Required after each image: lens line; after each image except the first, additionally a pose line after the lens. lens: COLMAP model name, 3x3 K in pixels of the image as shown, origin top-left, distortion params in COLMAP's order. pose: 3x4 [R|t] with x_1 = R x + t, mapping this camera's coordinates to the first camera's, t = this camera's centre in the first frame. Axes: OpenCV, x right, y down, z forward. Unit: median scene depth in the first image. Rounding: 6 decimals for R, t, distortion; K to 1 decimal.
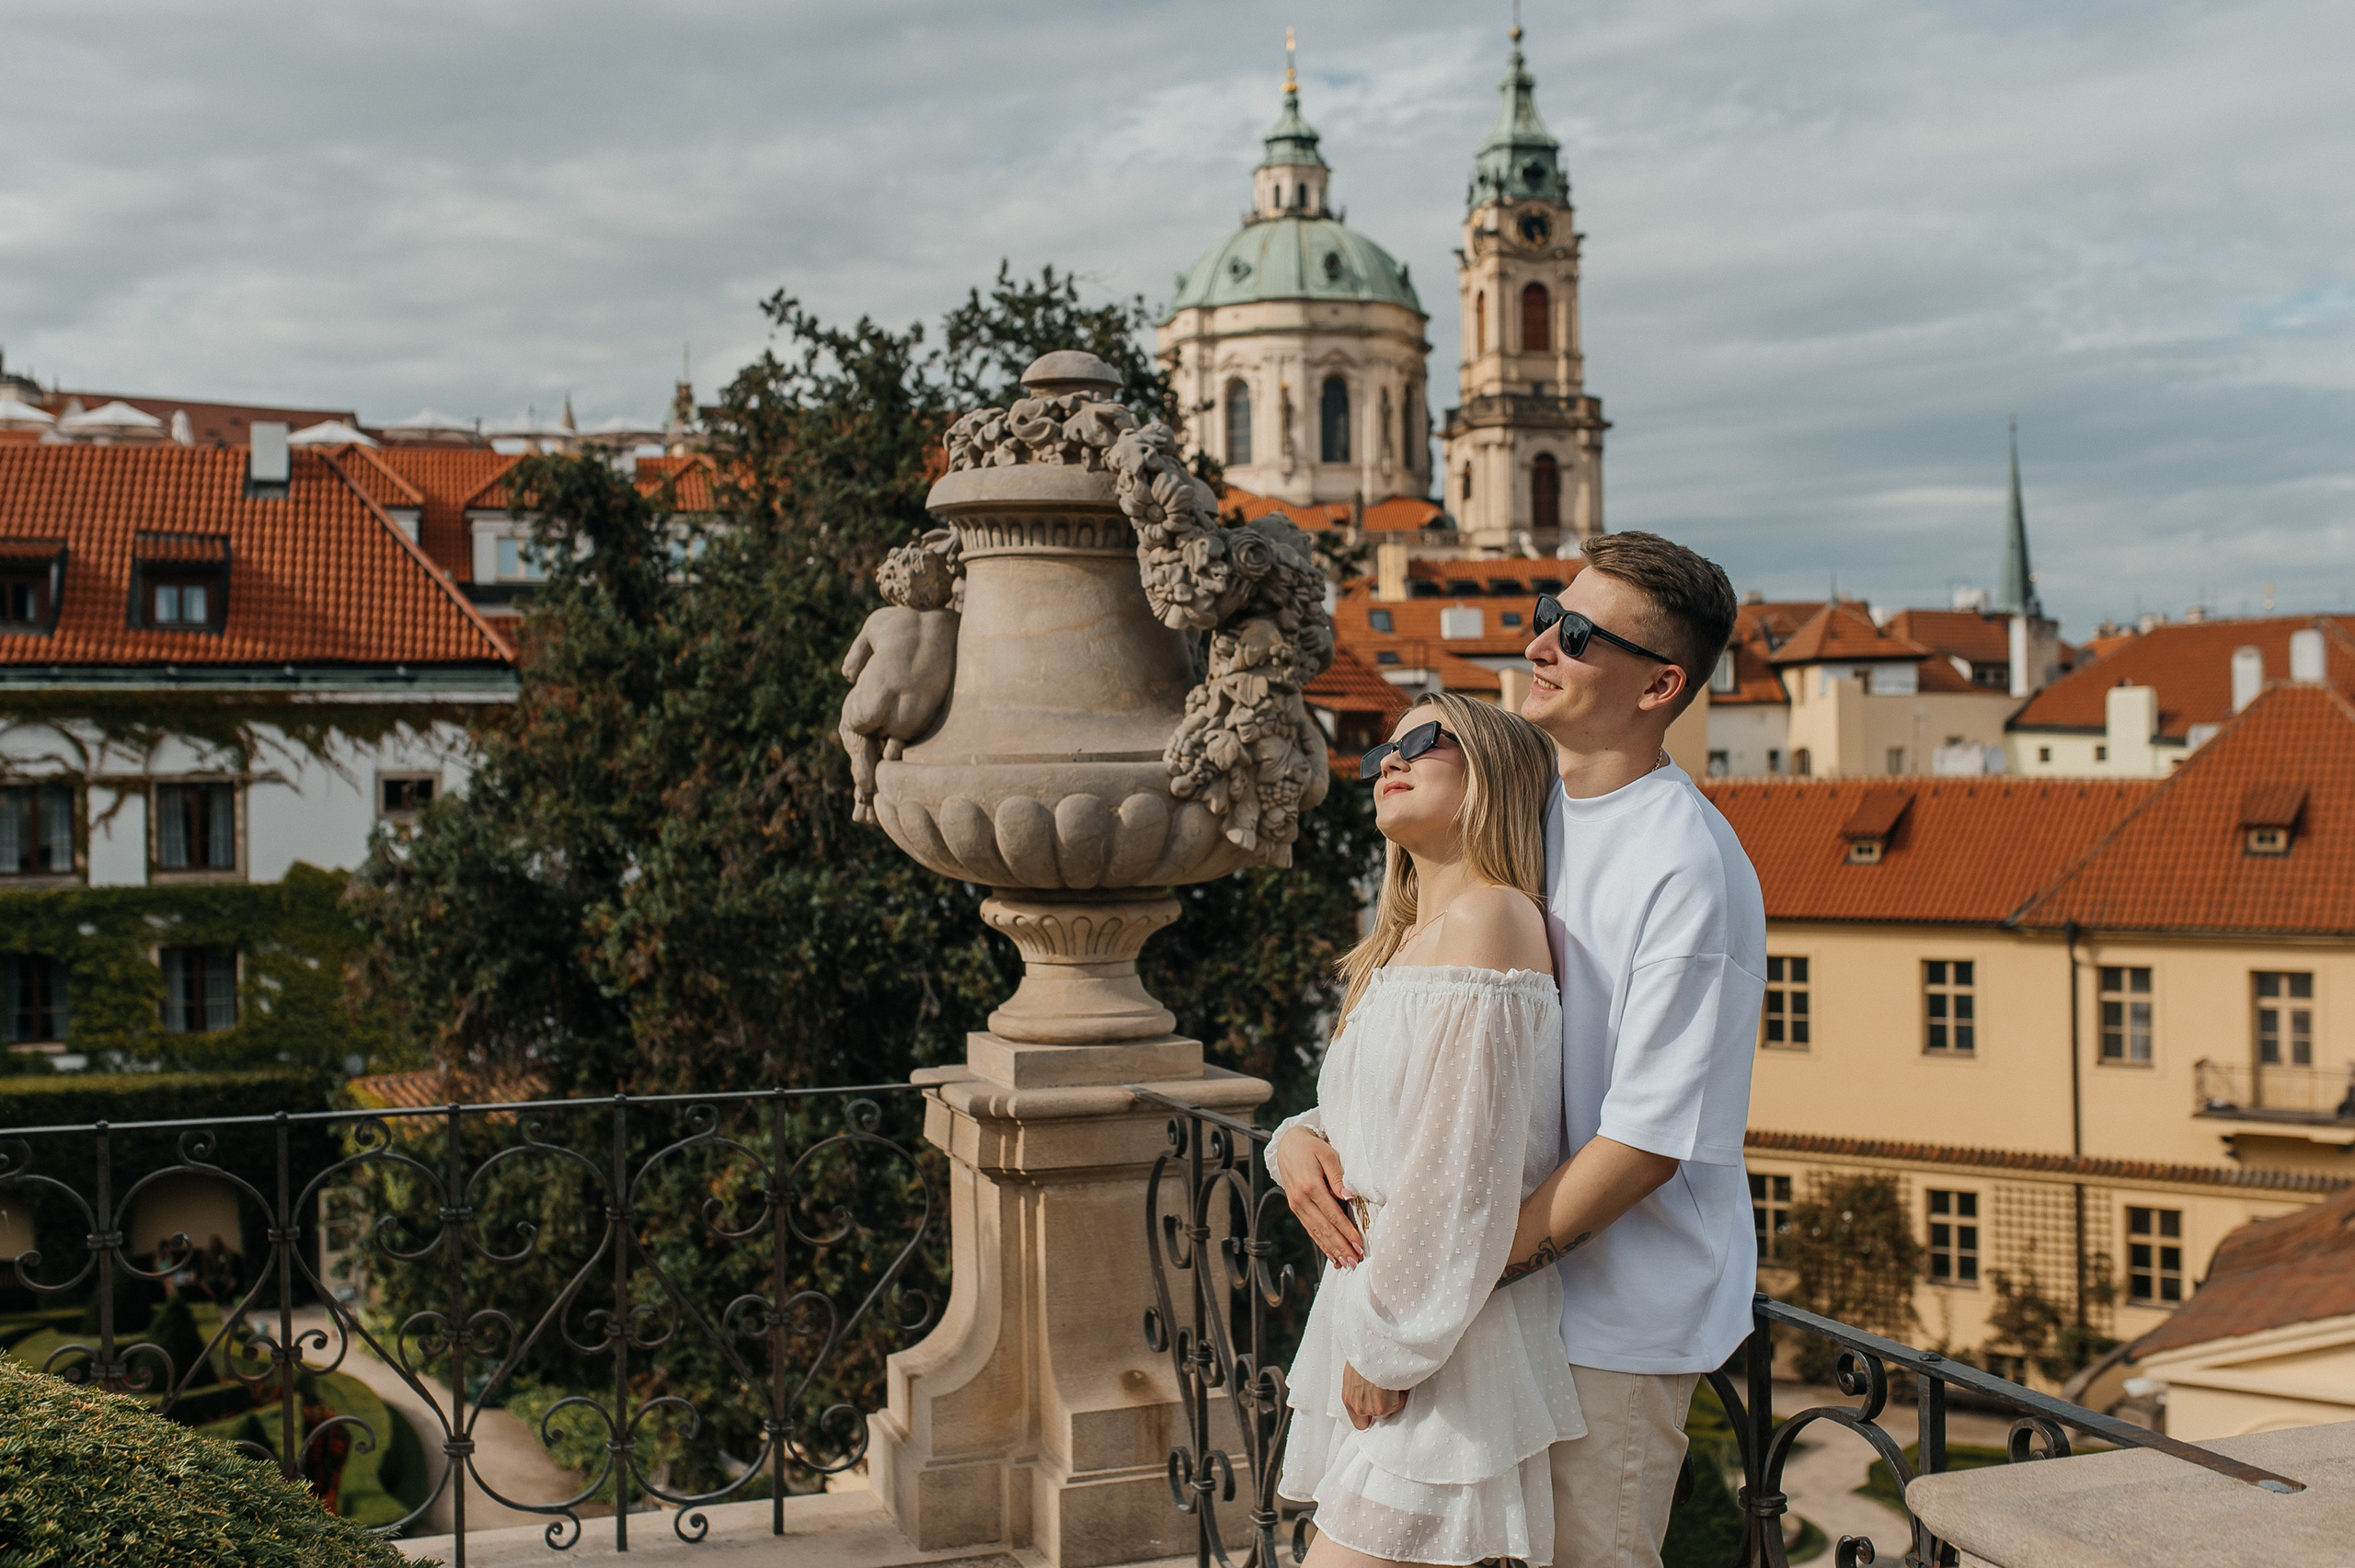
lens RADIAL K [[2408.6, 0, 1177.5], [0, 2408.6, 784.0], [0, 0, 1]] dist [-0.071943, 0.108451]
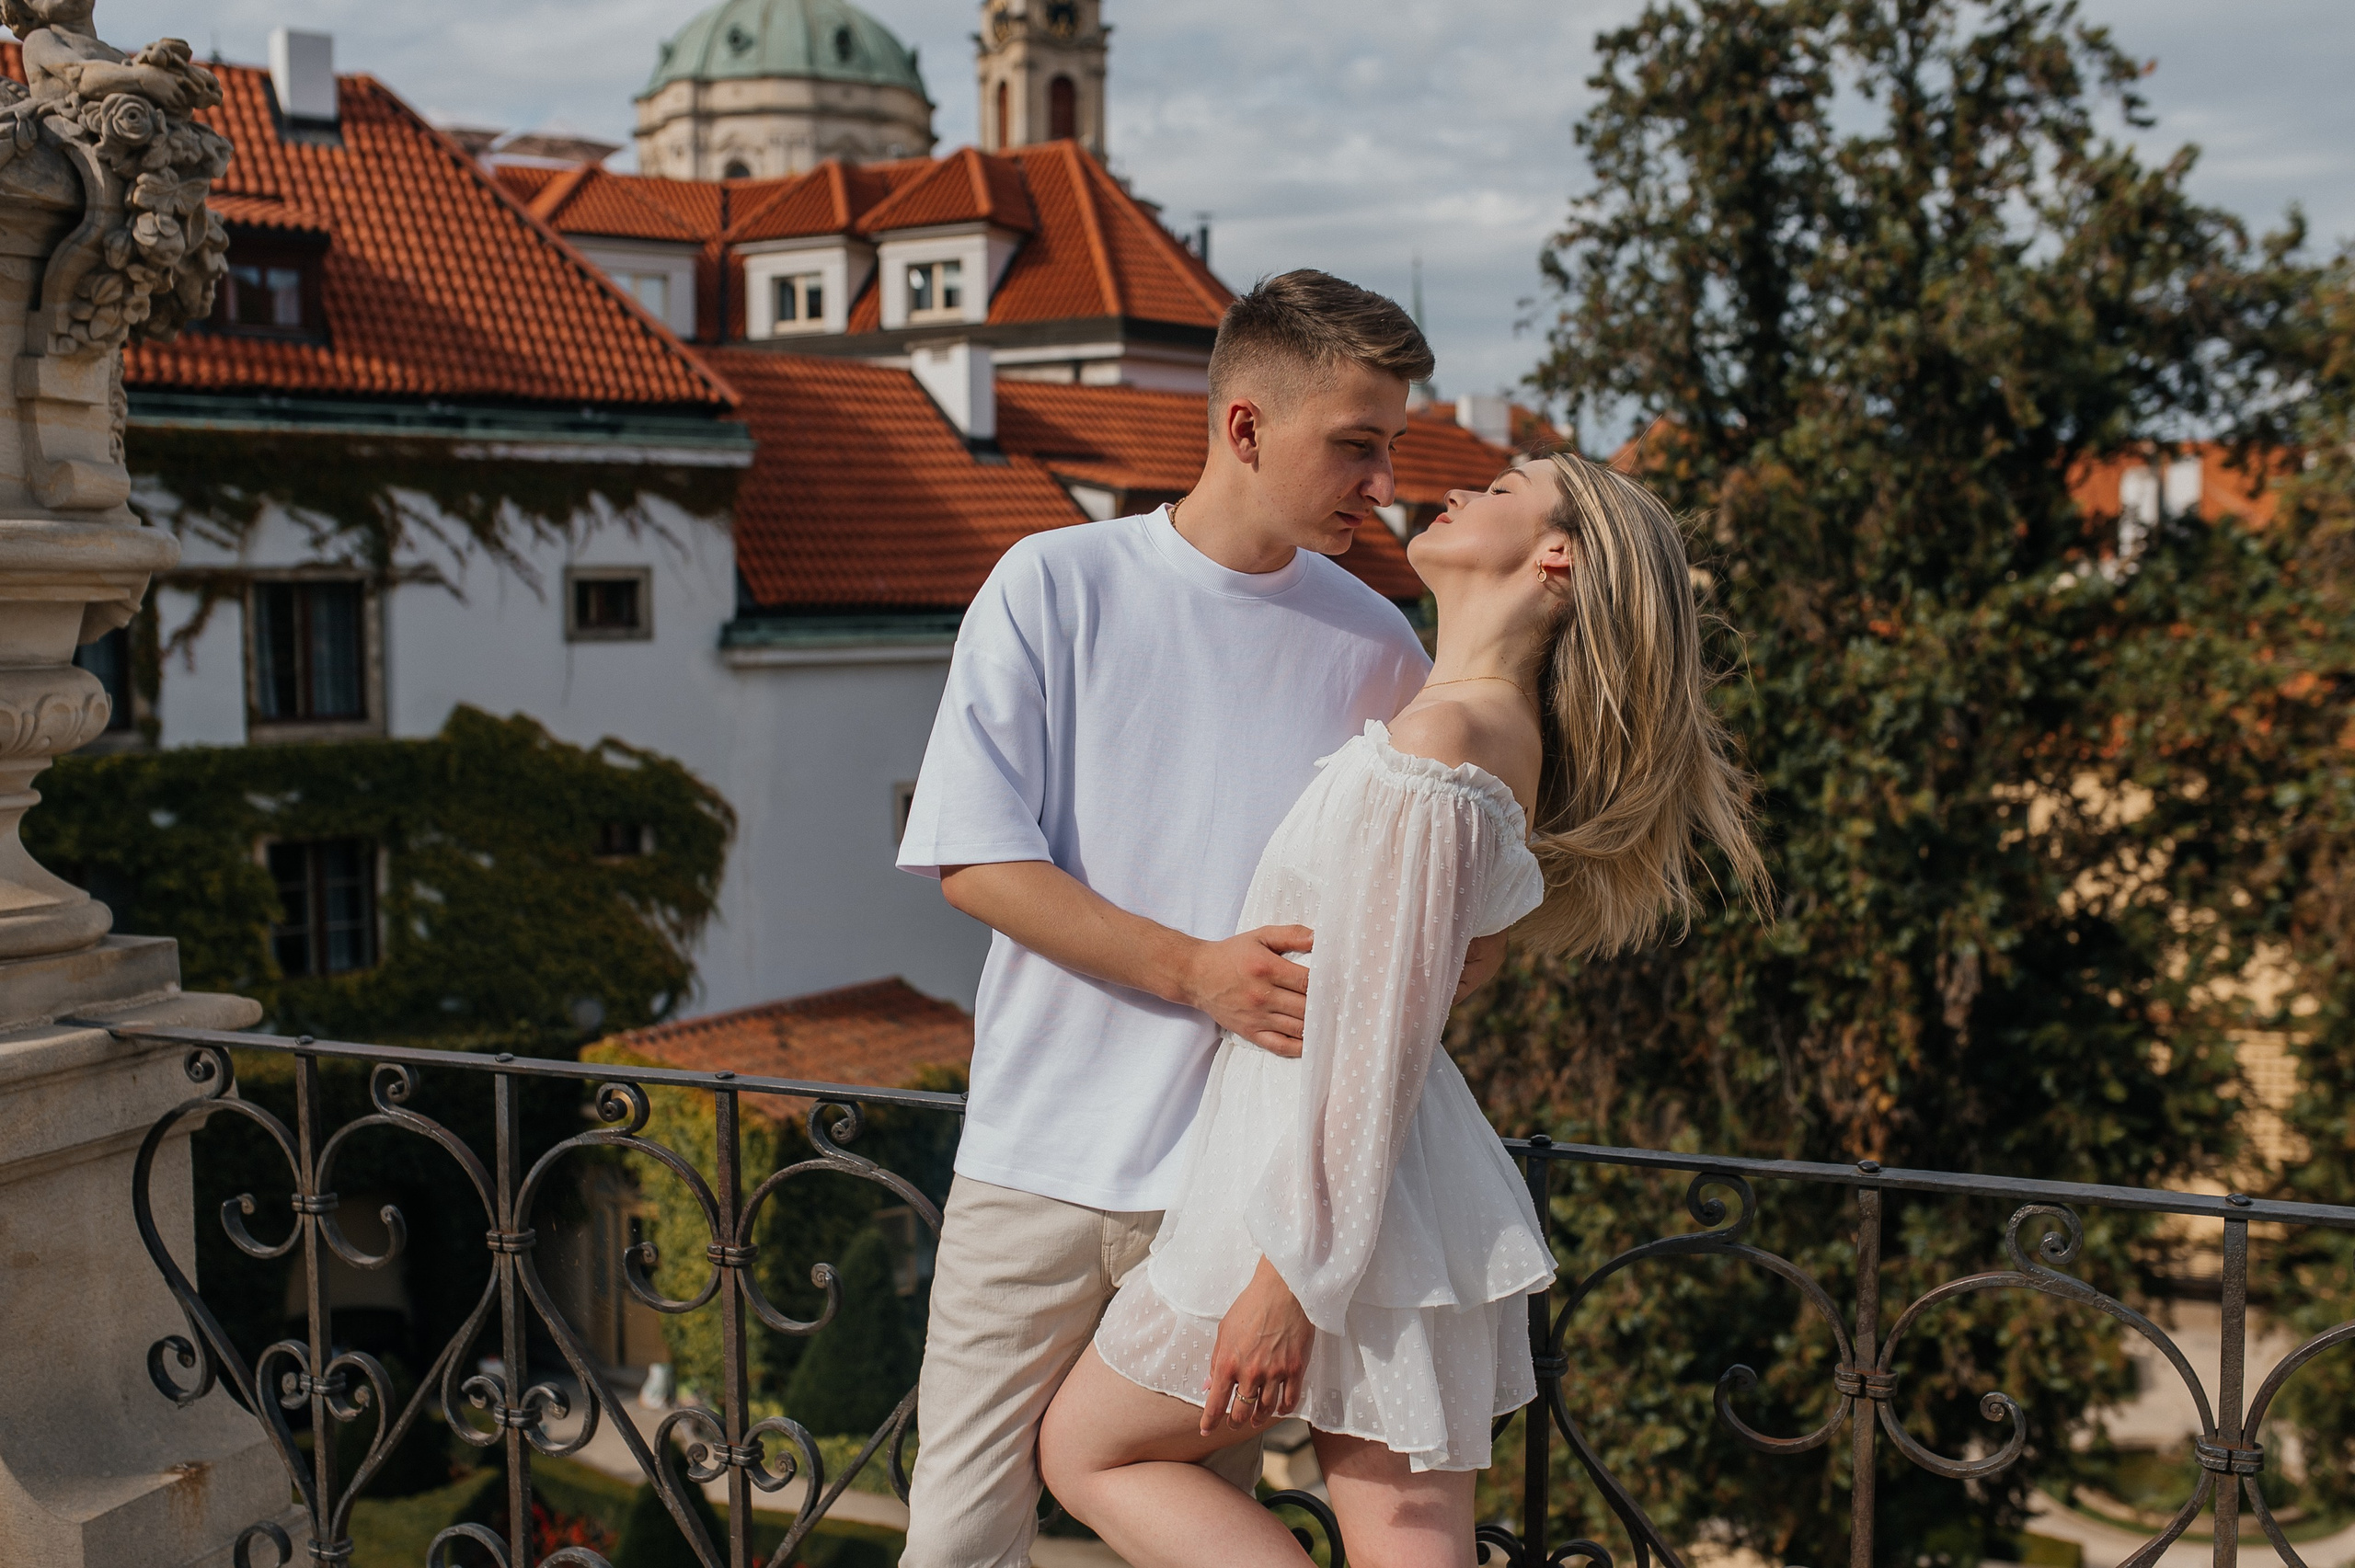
lens RADIAL K [[2408.6, 0, 1177.5], [0, 2408.6, 784.0], [0, 0, 1]] dist [-0.071943, 0.108451]
pose [[0.958182, -0.015547, 0.285738, -0.355175], [-0.004993, 0.997463, 0.071016, 0.006408], [-0.286117, -0.069473, 0.955673, 0.310621]]
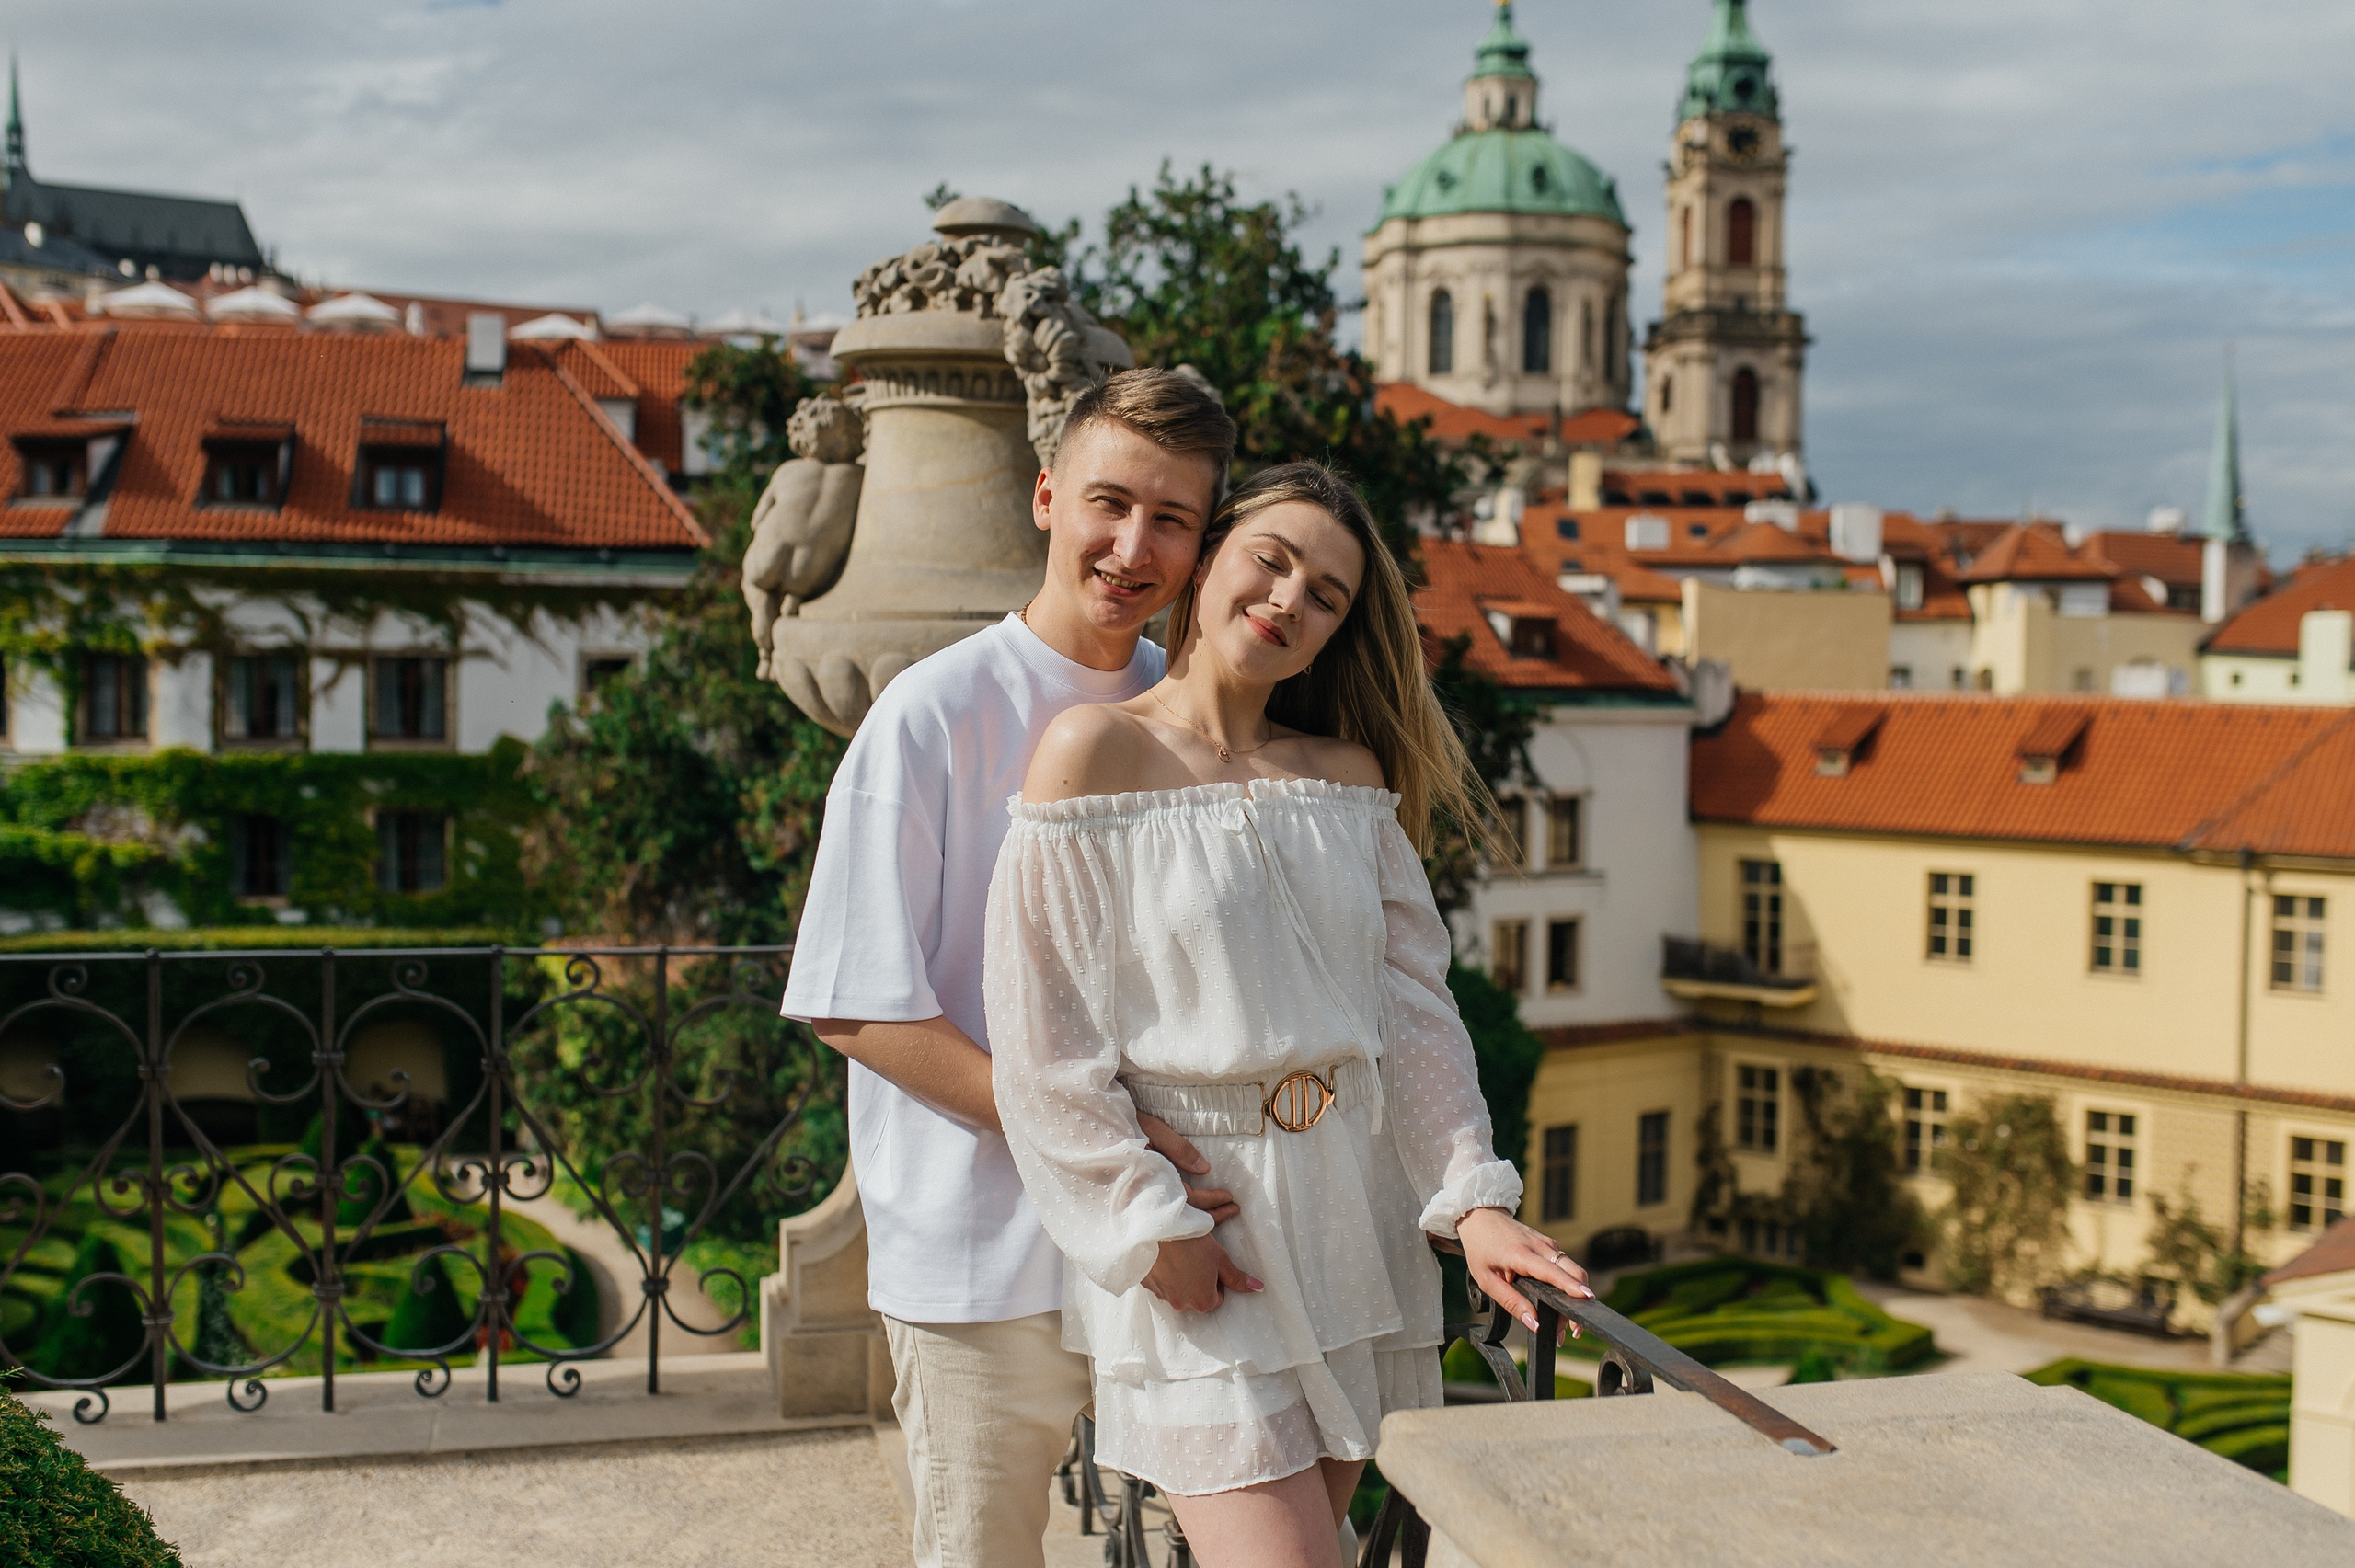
lens RADIAL K [[2335.4, 0, 1168.0], [0, 2335.4, 787.4], [0, 0, 1]] dist [-0.079772, 0.131443]
pose [[0.995629, 0.030960, -0.088121, 0.013364], [-0.027013, 0.998593, 0.045629, 0.001352], [0.089409, -0.043049, 0.995064, 0.007658]]
